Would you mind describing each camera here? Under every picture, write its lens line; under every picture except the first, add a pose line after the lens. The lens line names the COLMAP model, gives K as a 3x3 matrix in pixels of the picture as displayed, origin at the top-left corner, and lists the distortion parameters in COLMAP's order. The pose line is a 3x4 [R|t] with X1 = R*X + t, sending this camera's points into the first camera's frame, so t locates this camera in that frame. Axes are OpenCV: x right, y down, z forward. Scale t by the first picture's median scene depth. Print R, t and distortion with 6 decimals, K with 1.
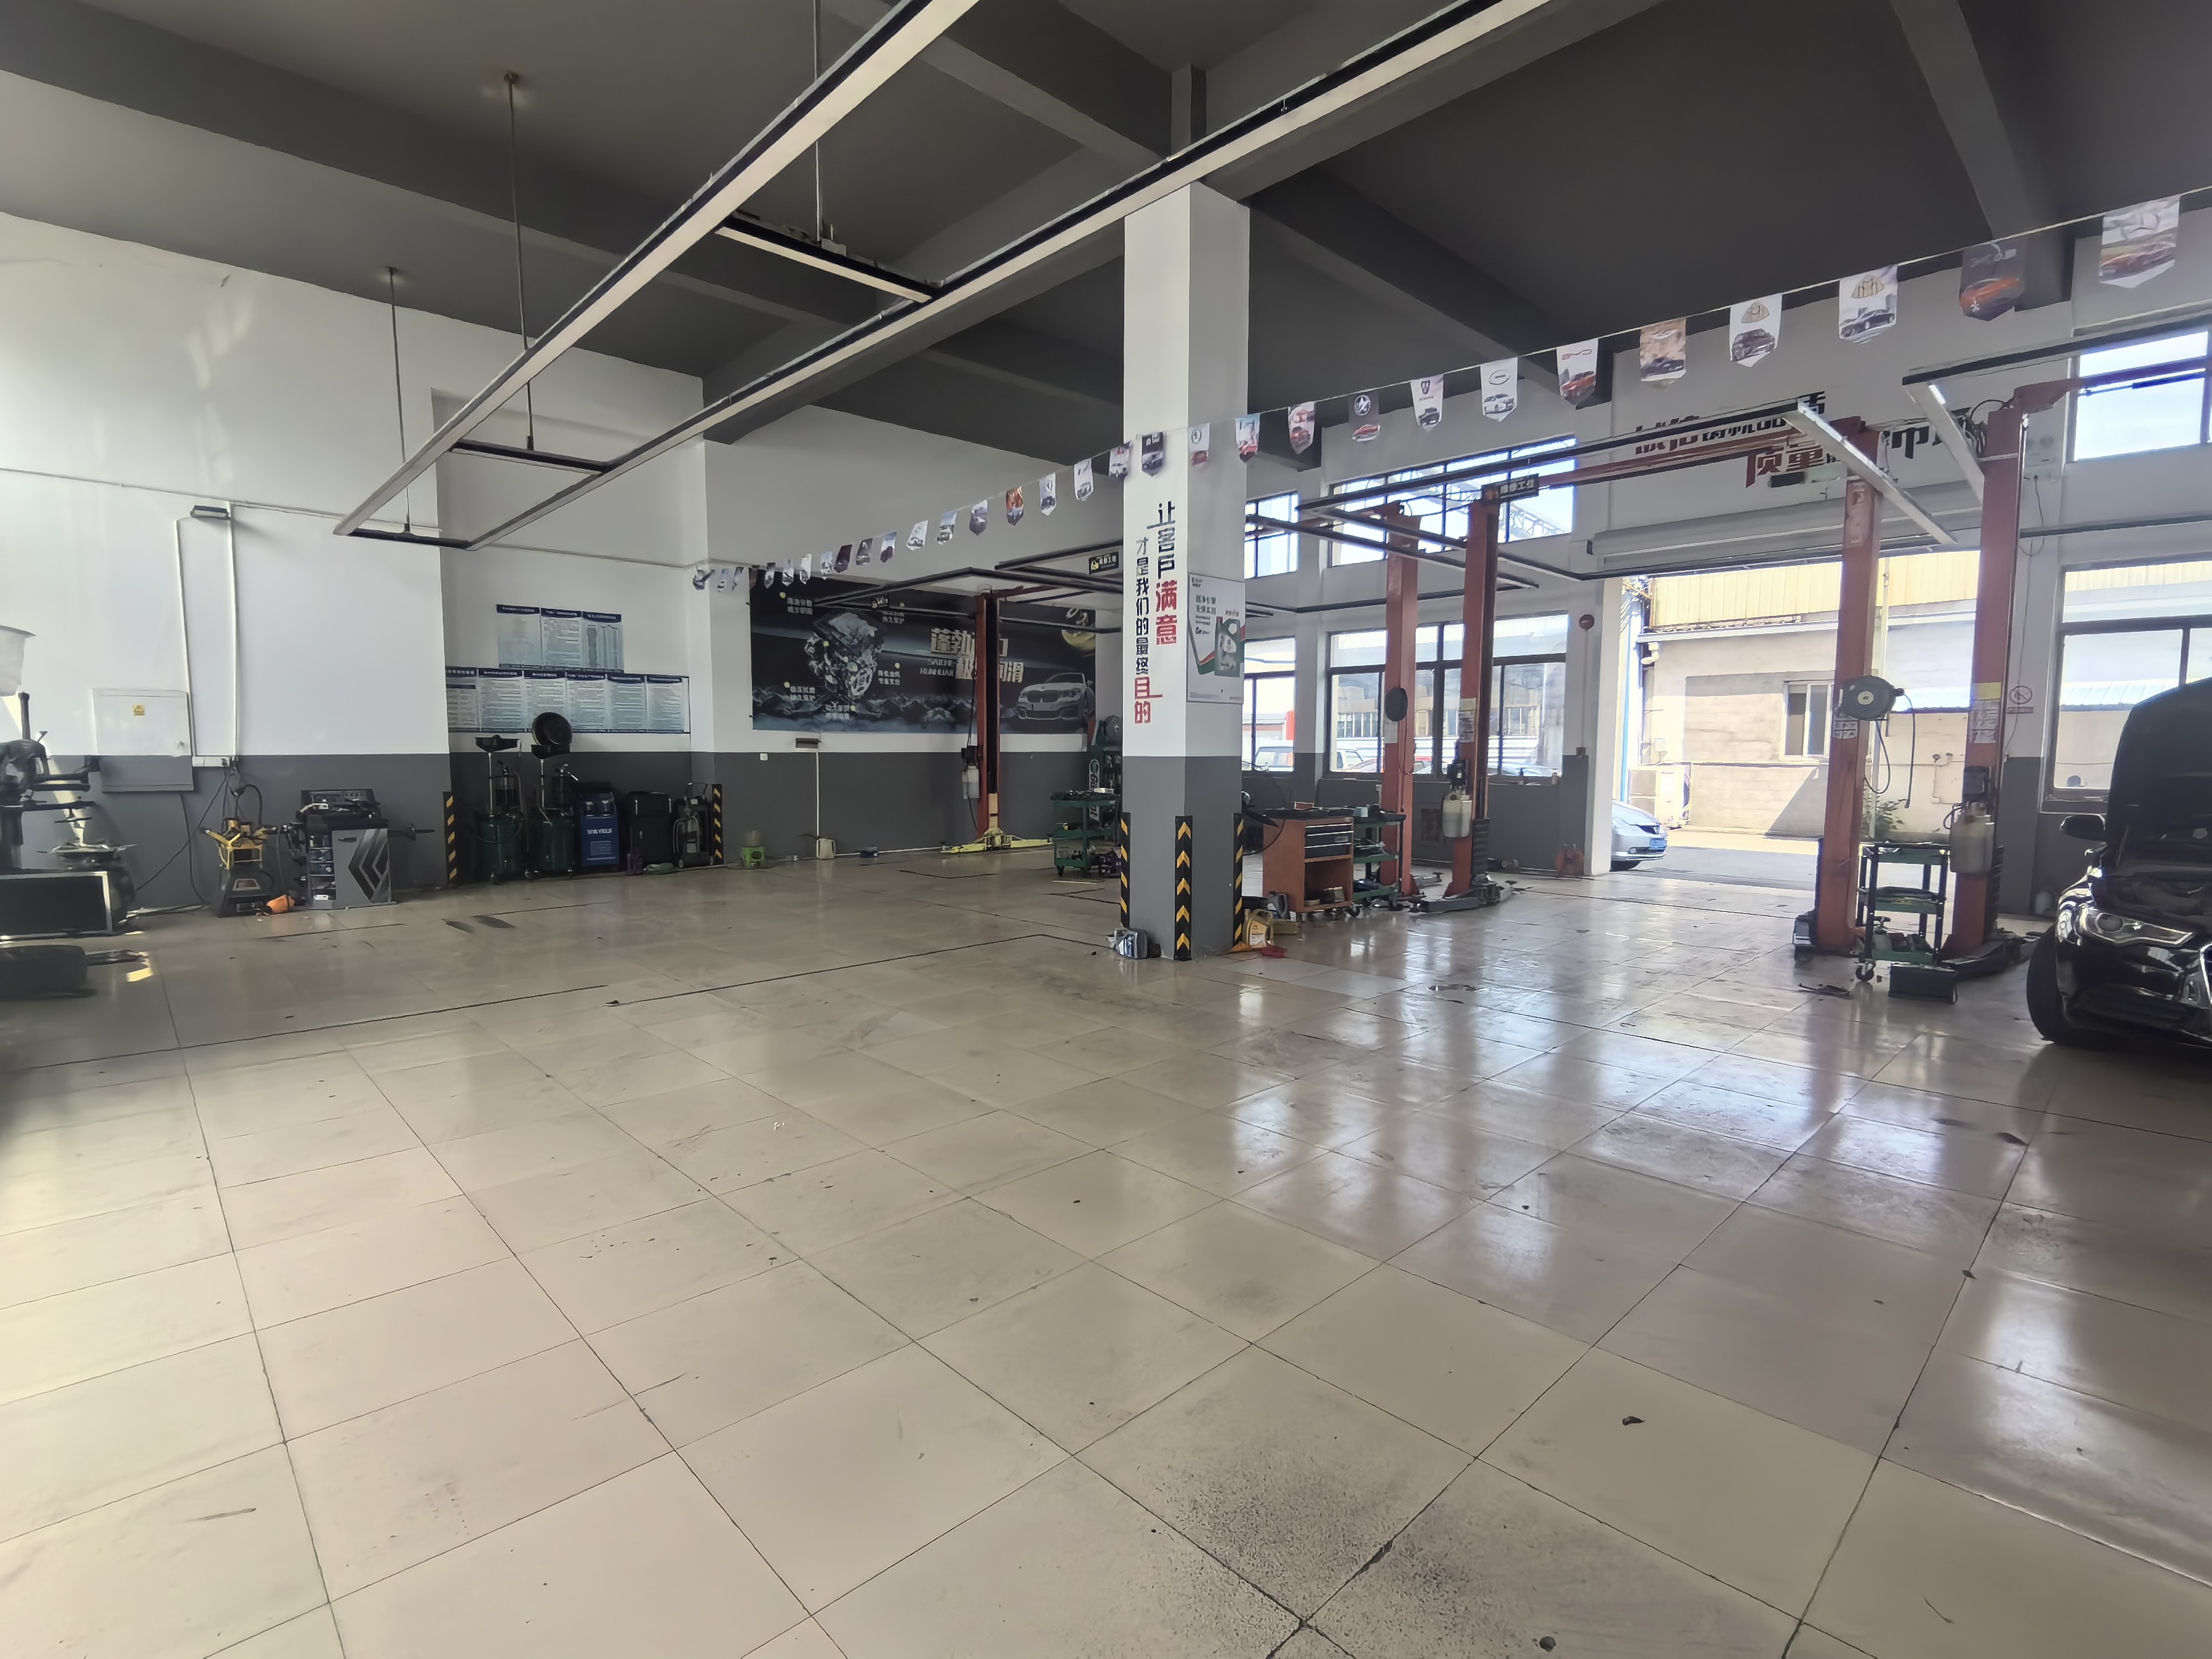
lens RADIAL K [[1061.4, 0, 1116.1], [0, 1061.4, 838.0], [0, 0, 1]] dist [-0.010001, -0.000434]
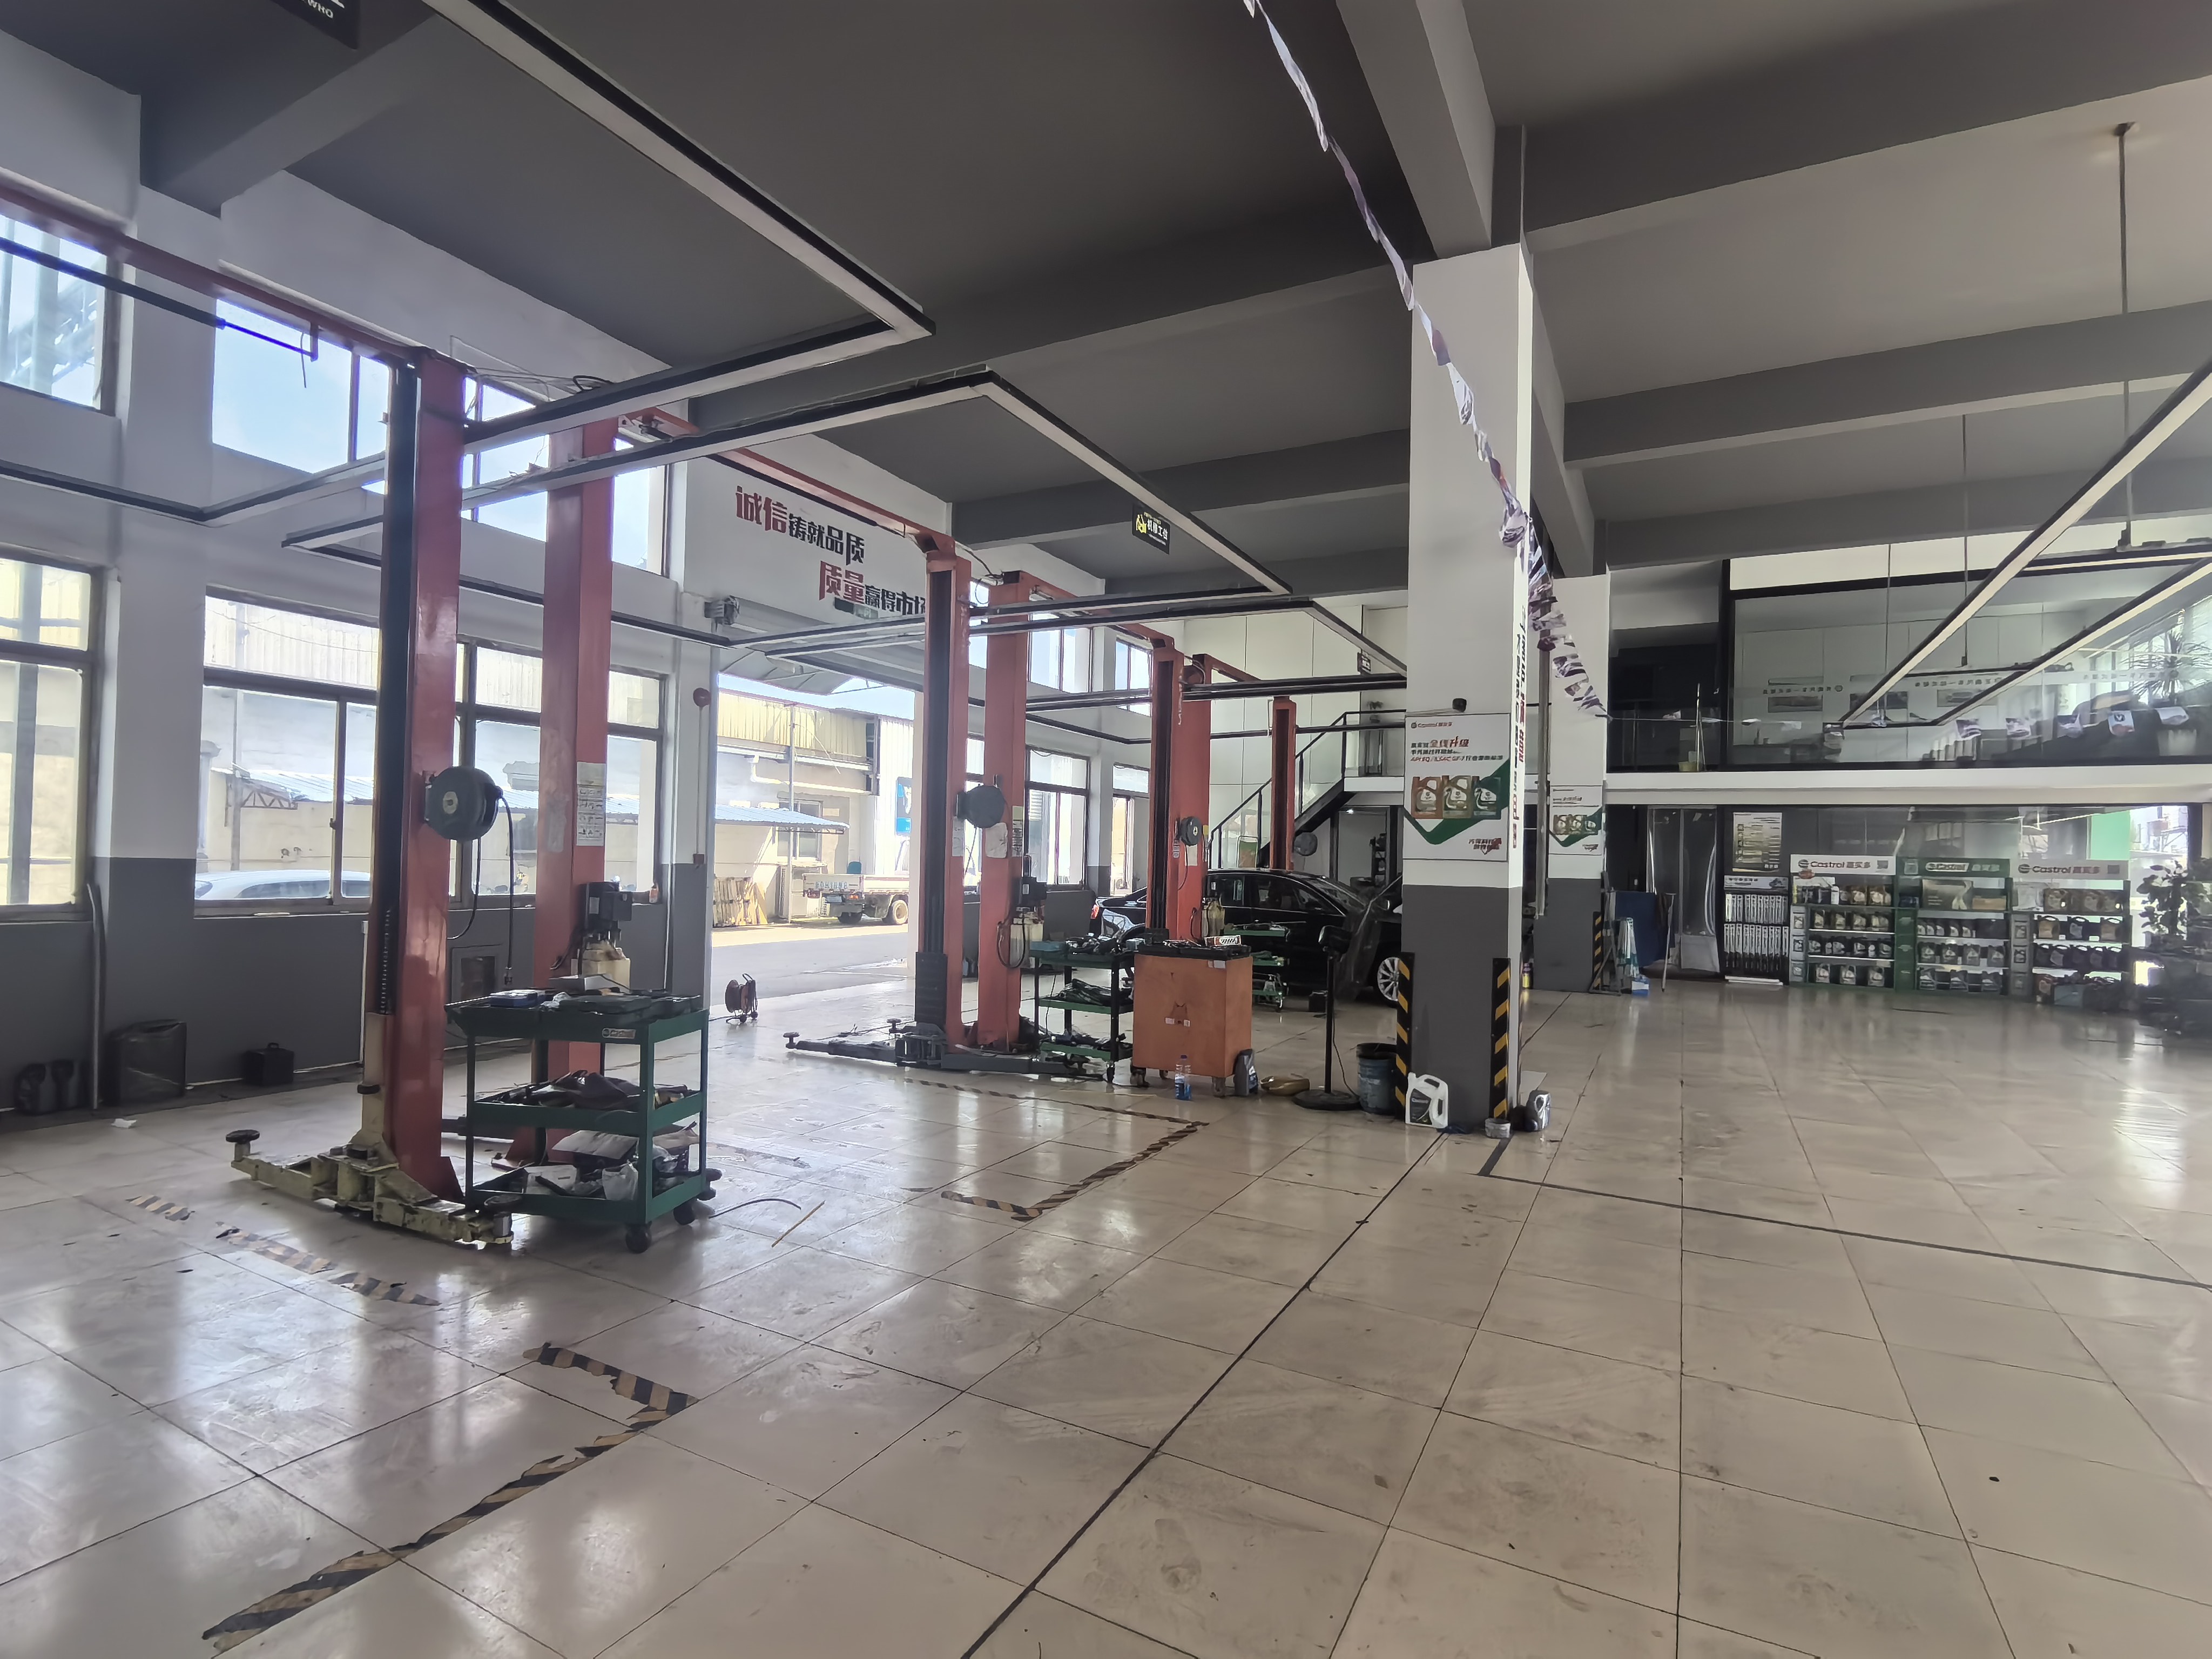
lens RADIAL K [[1061.4, 0, 1106.4], [0, 1061.4, 835.9], [0, 0, 1]] dist [-0.010001, -0.000434]
pose [[-0.306767, 0.012436, 0.951704, -0.343159], [0.055806, 0.998429, 0.004941, -0.074761], [-0.950147, 0.054626, -0.306979, 0.819966]]
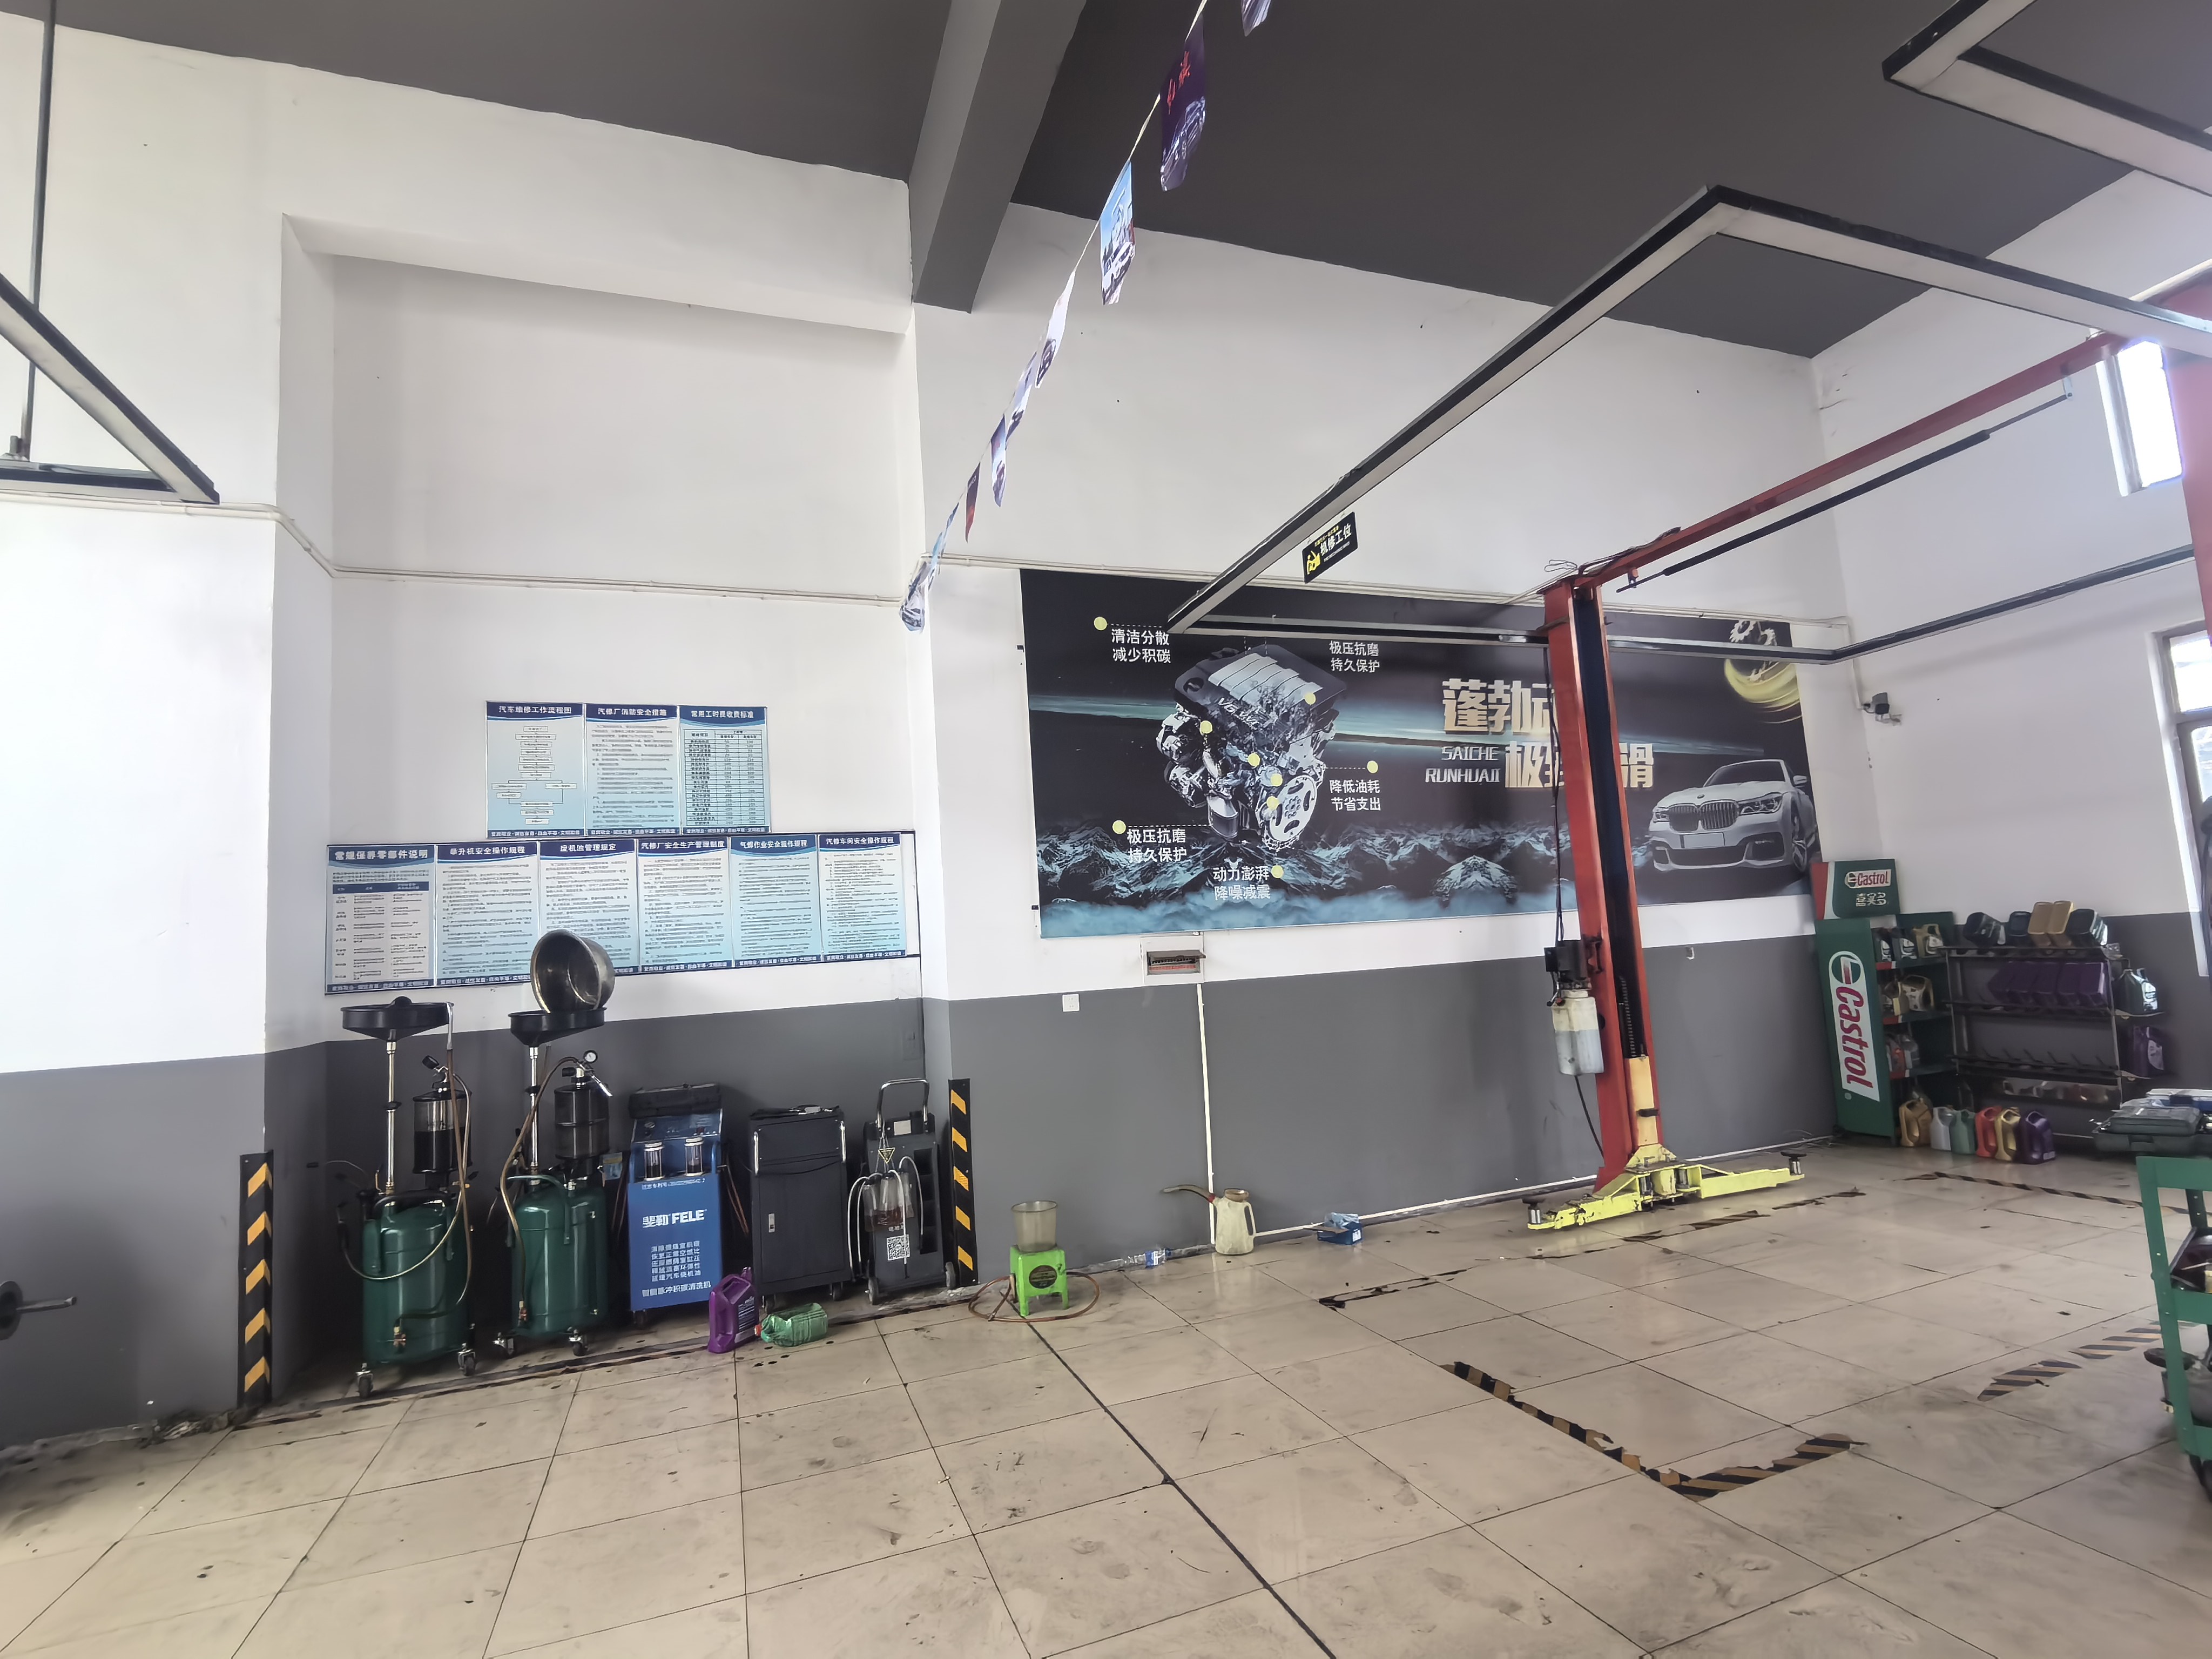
lens RADIAL K [[1061.4, 0, 1118.6], [0, 1061.4, 841.2], [0, 0, 1]] dist [-0.010001, -0.000434]
pose [[0.915969, -0.107142, -0.386681, -0.146080], [0.033780, 0.980860, -0.191761, -0.057188], [0.399825, 0.162585, 0.902056, 0.611516]]
